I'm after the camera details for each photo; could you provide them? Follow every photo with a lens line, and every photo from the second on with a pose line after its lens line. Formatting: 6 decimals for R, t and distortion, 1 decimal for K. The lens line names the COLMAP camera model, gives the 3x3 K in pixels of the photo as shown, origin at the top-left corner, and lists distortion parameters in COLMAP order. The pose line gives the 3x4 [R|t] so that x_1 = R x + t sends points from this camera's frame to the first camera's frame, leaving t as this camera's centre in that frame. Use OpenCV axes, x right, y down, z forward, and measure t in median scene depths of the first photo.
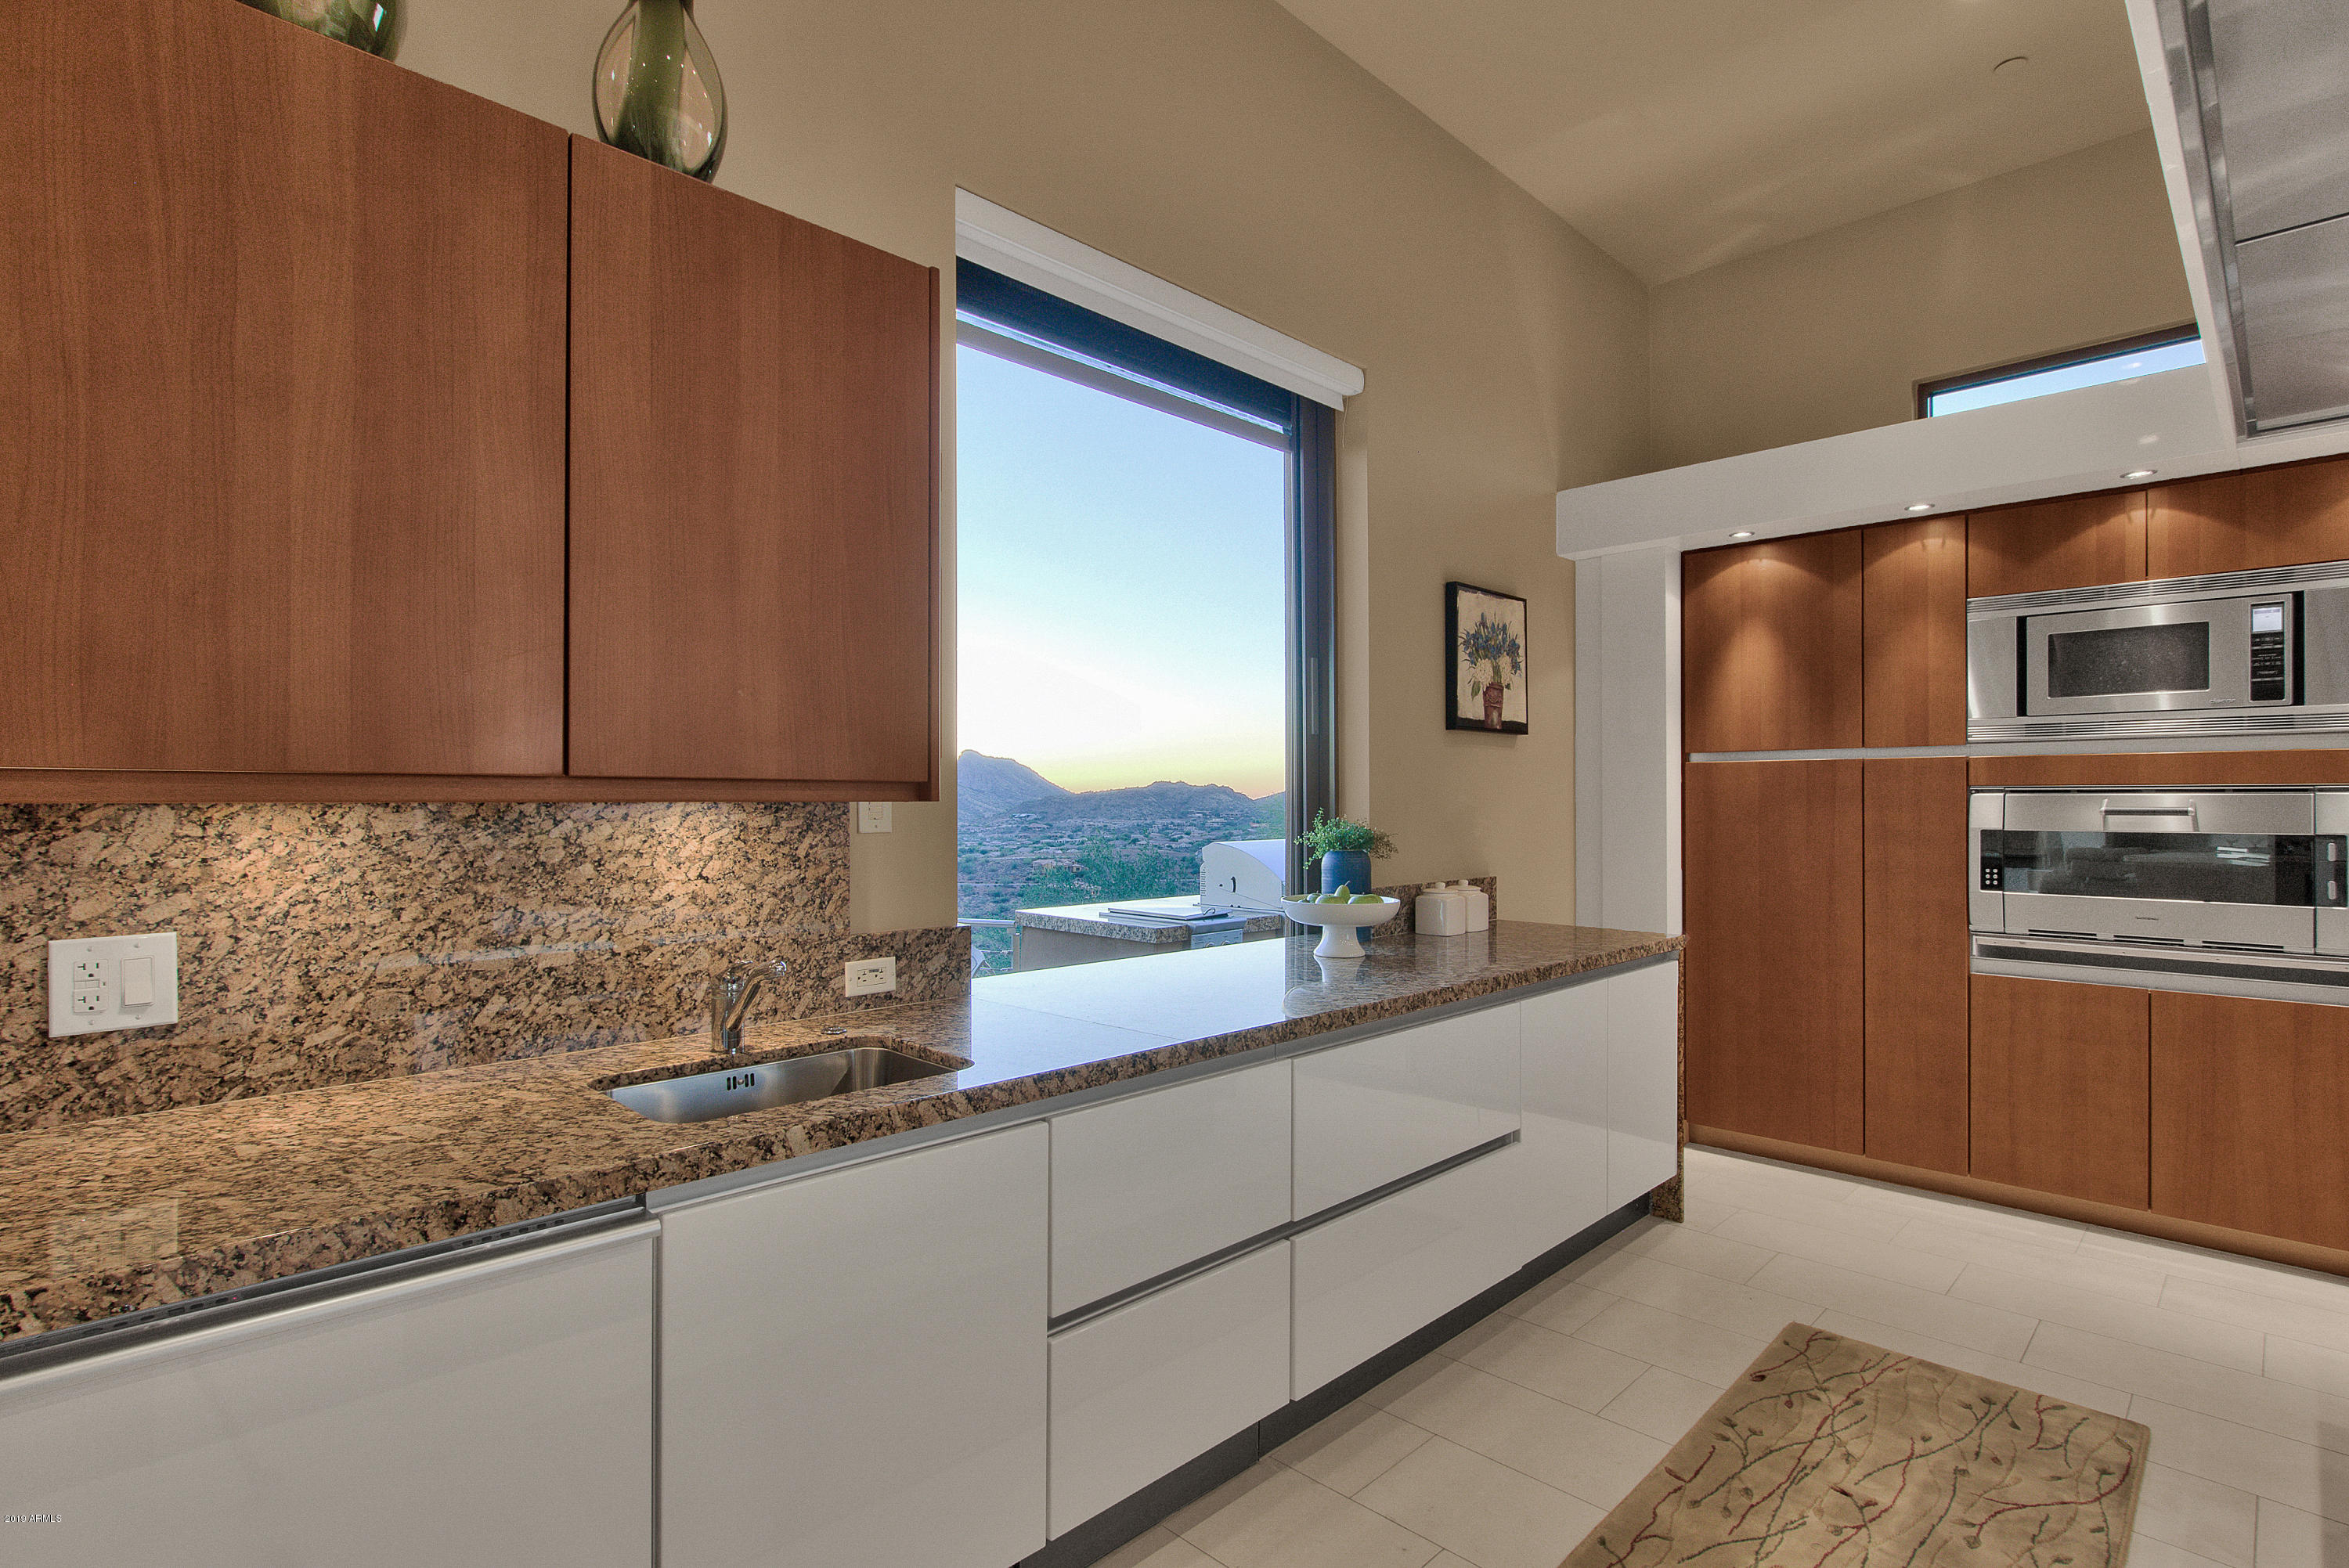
lens RADIAL K [[1151.2, 0, 1168.7], [0, 1151.2, 791.1], [0, 0, 1]] dist [-0.009192, 0.000778]
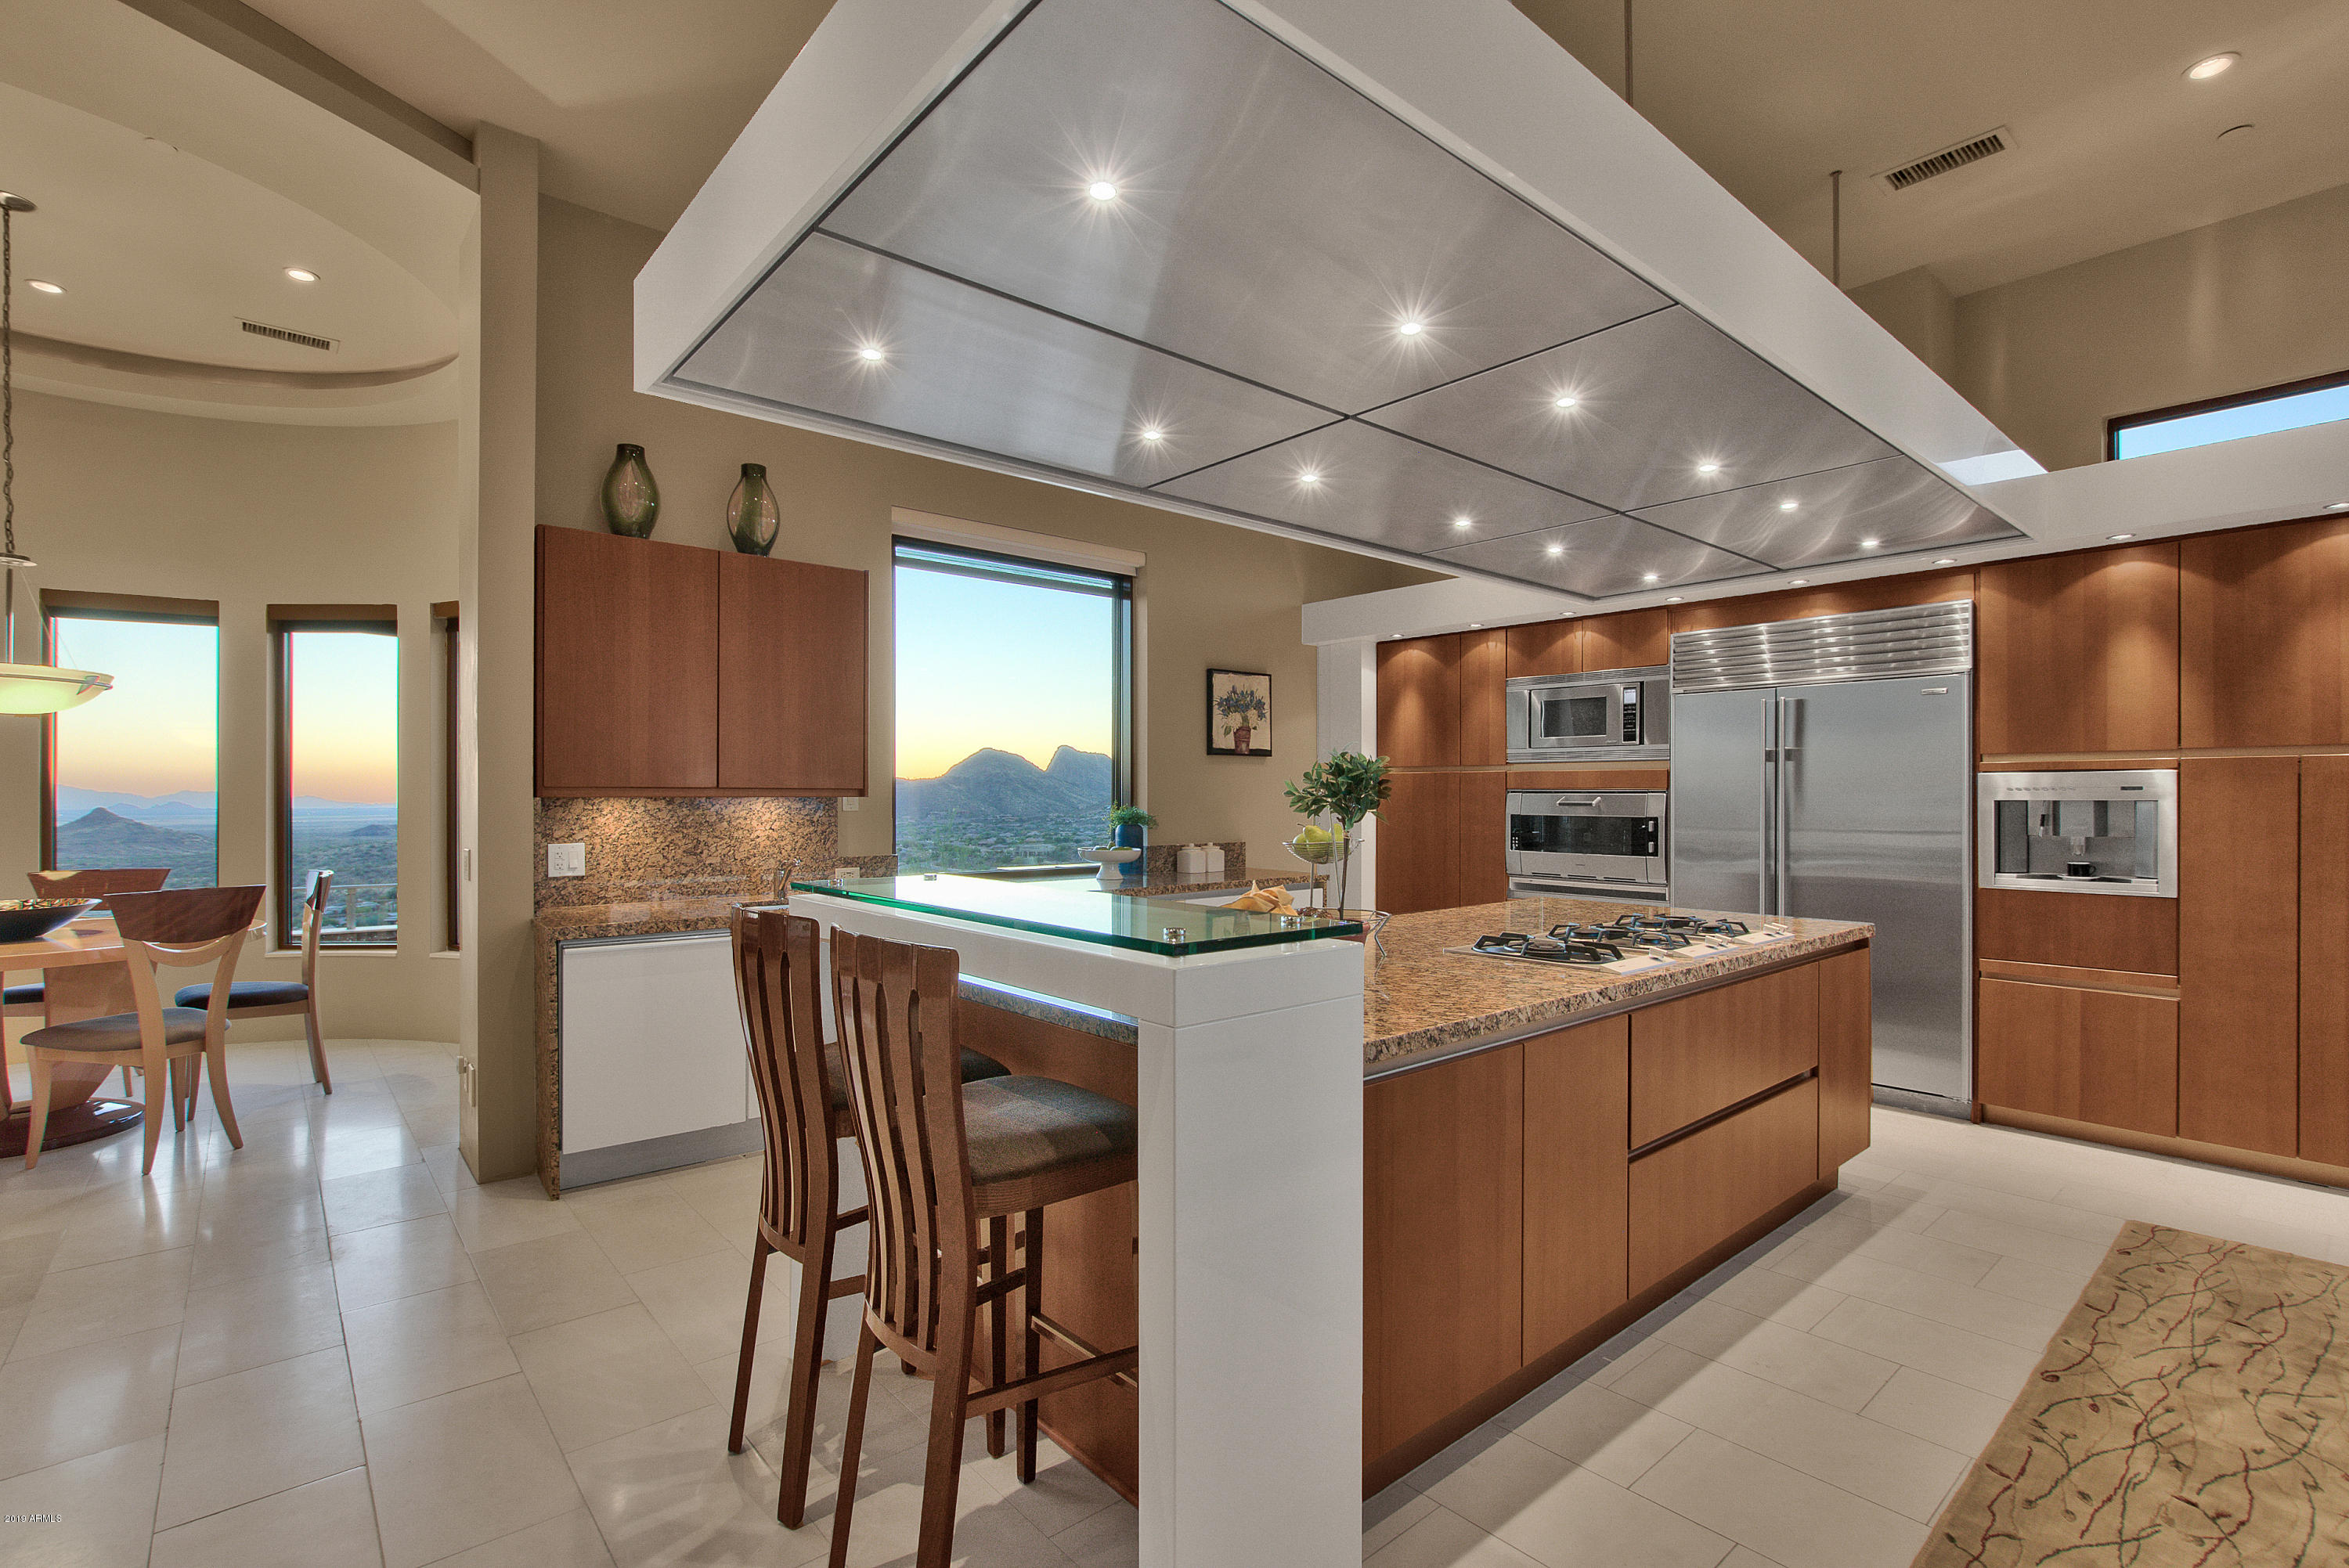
lens RADIAL K [[1091.3, 0, 1169.5], [0, 1091.3, 789.4], [0, 0, 1]] dist [-0.005278, 0.002727]
pose [[0.997063, 0.002179, -0.076560, 0.345372], [-0.001791, 0.999985, 0.005132, -0.011548], [0.076570, -0.004980, 0.997052, -0.697232]]
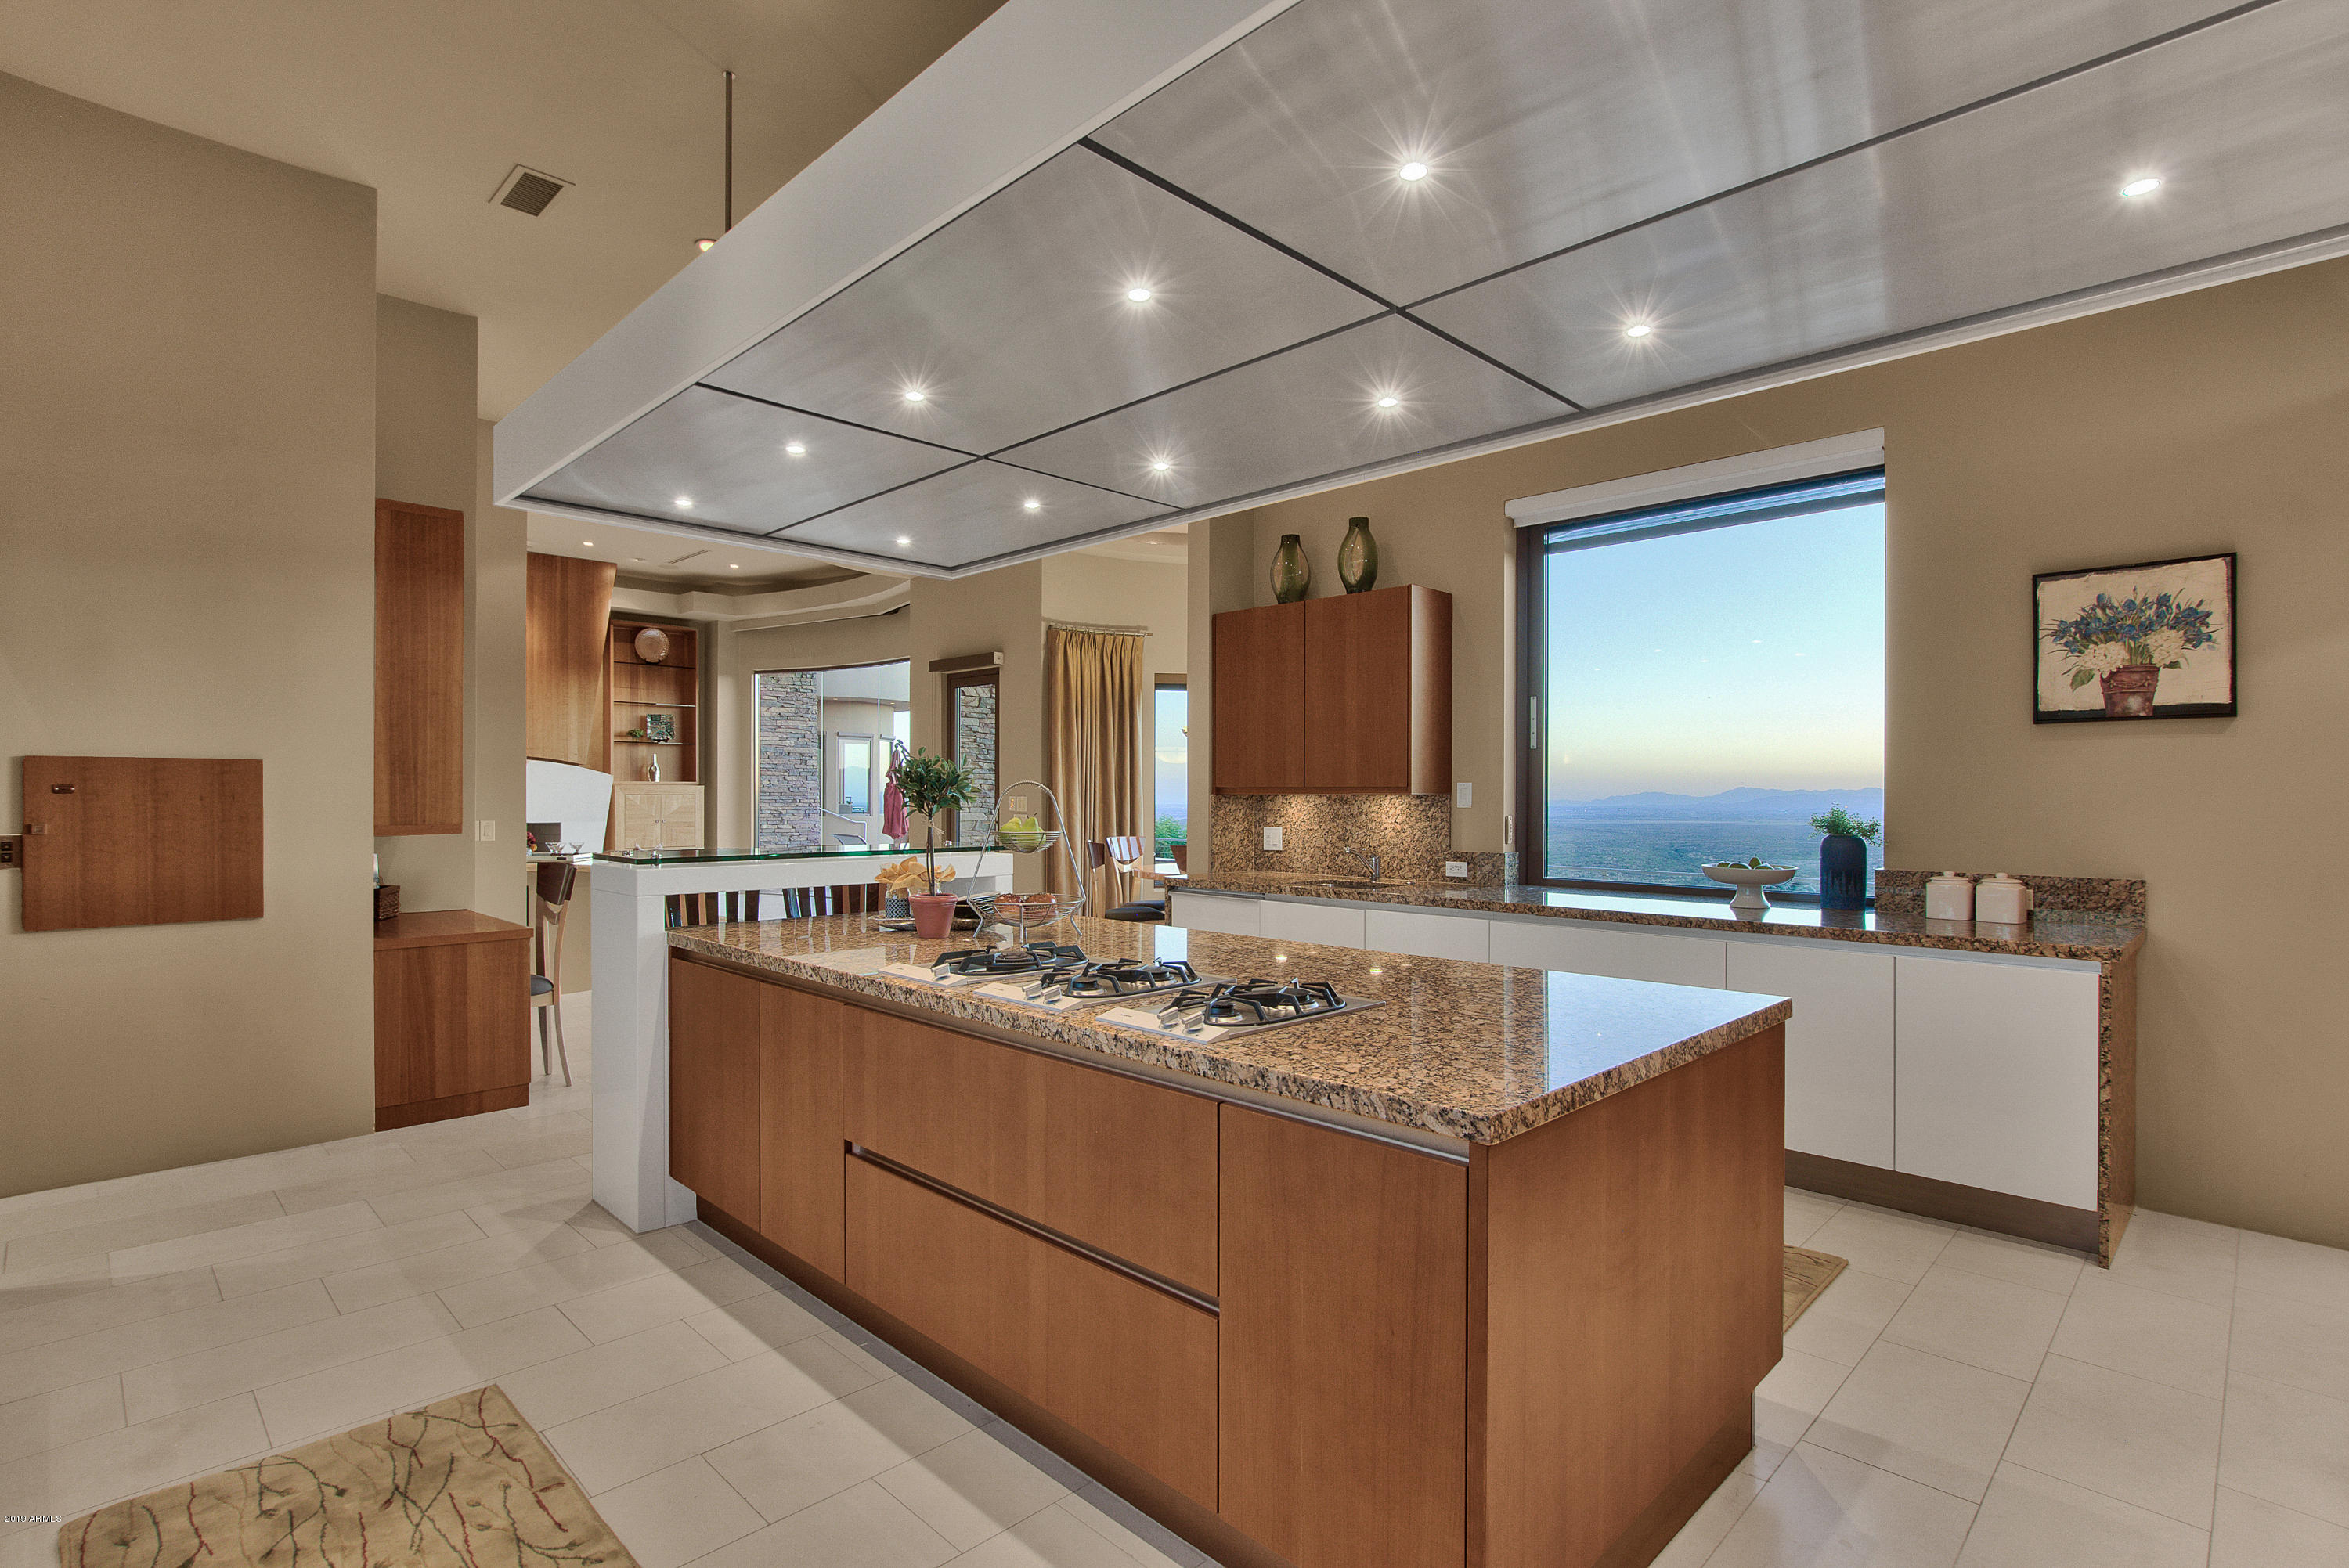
lens RADIAL K [[1151.2, 0, 1168.3], [0, 1151.2, 794.0], [0, 0, 1]] dist [-0.009192, 0.000778]
pose [[-0.018705, 0.000318, -0.999825, 1.383722], [0.005752, 0.999983, 0.000210, 0.002403], [0.999808, -0.005747, -0.018707, 0.301163]]
